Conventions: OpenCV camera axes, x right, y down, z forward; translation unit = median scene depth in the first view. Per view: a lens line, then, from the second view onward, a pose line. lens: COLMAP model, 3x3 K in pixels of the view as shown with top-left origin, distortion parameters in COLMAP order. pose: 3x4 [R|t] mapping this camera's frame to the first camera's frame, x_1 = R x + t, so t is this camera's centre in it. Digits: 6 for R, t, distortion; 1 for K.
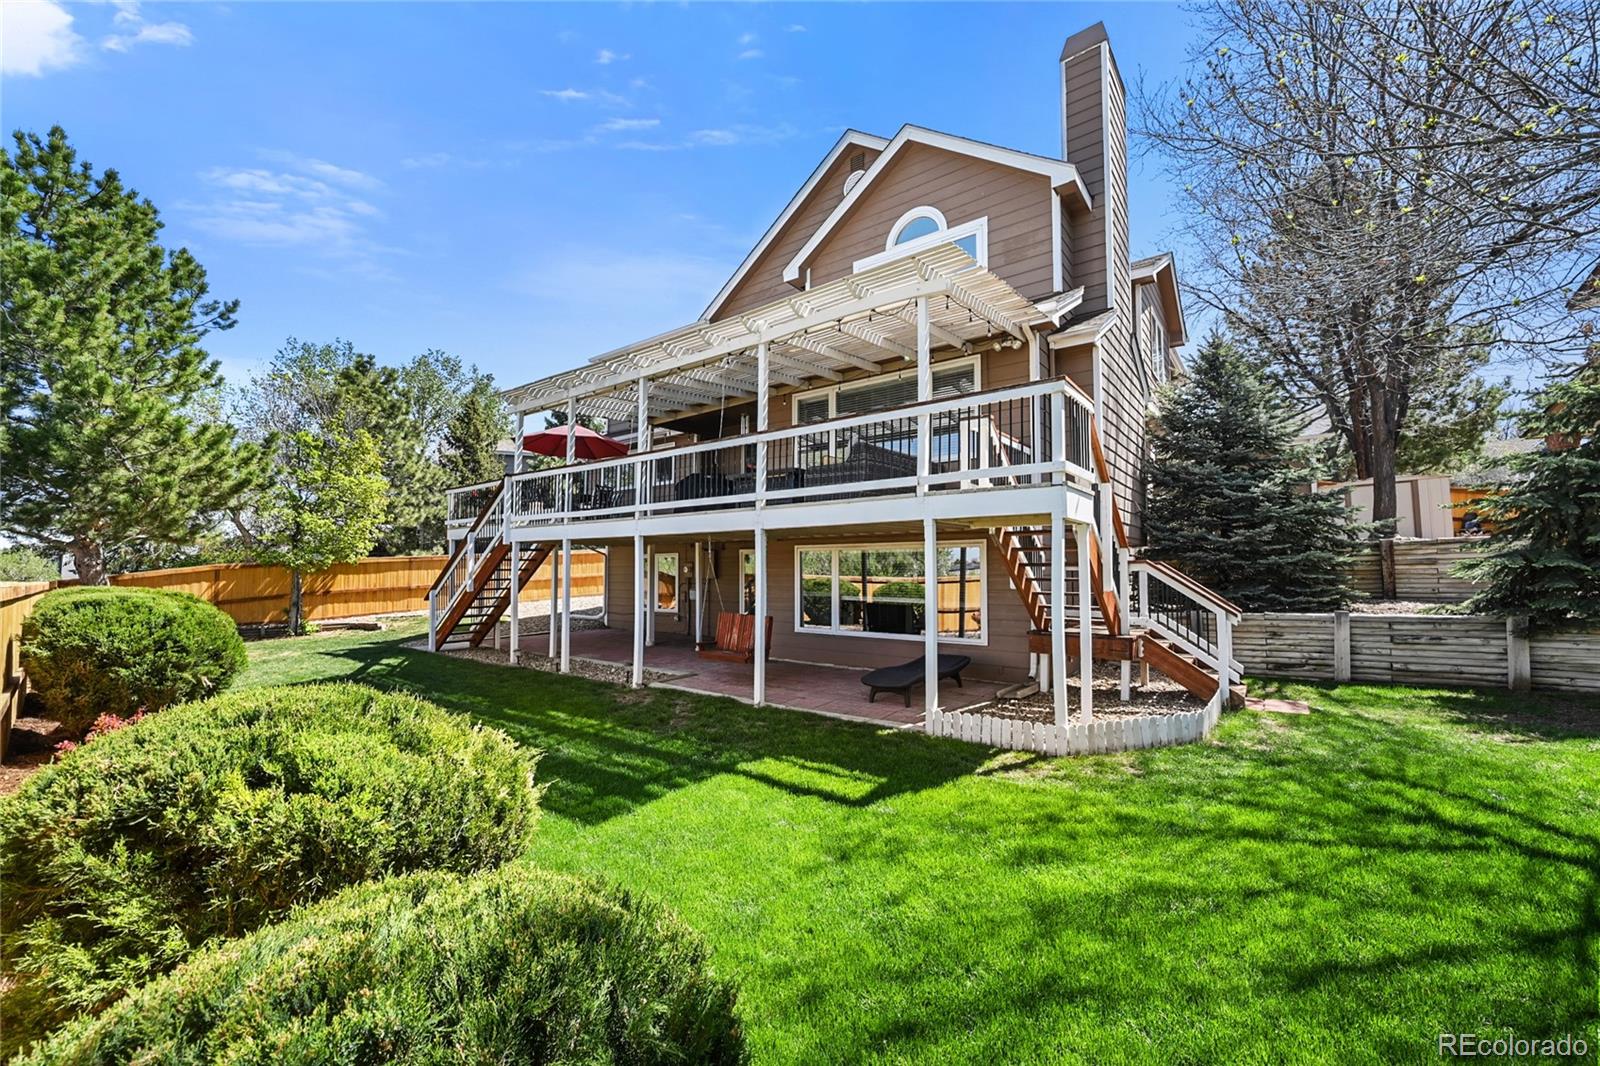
lens RADIAL K [[631.7, 0, 800.0], [0, 631.7, 533.0], [0, 0, 1]] dist [0.000073, 0.000072]
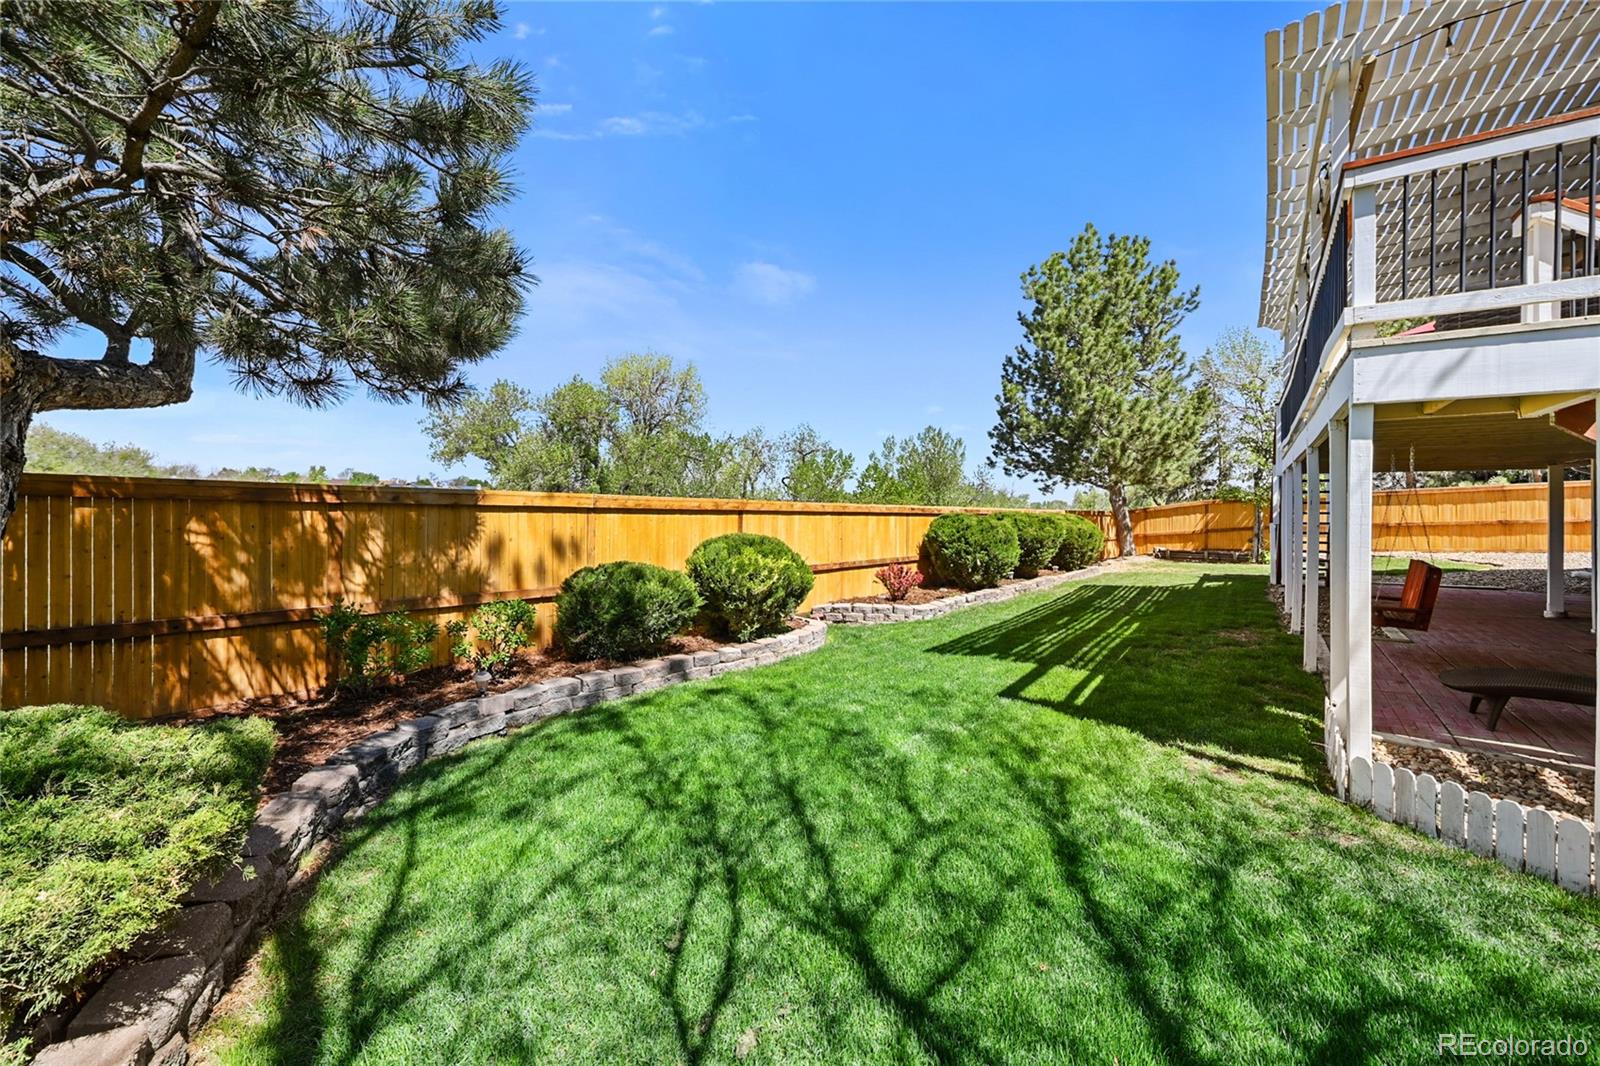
lens RADIAL K [[650.6, 0, 799.9], [0, 650.6, 506.1], [0, 0, 1]] dist [-0.001197, -0.000171]
pose [[0.036030, 0.002704, -0.999347, 1.295605], [0.053017, 0.998583, 0.004613, 0.051399], [0.997943, -0.053149, 0.035835, 0.593570]]
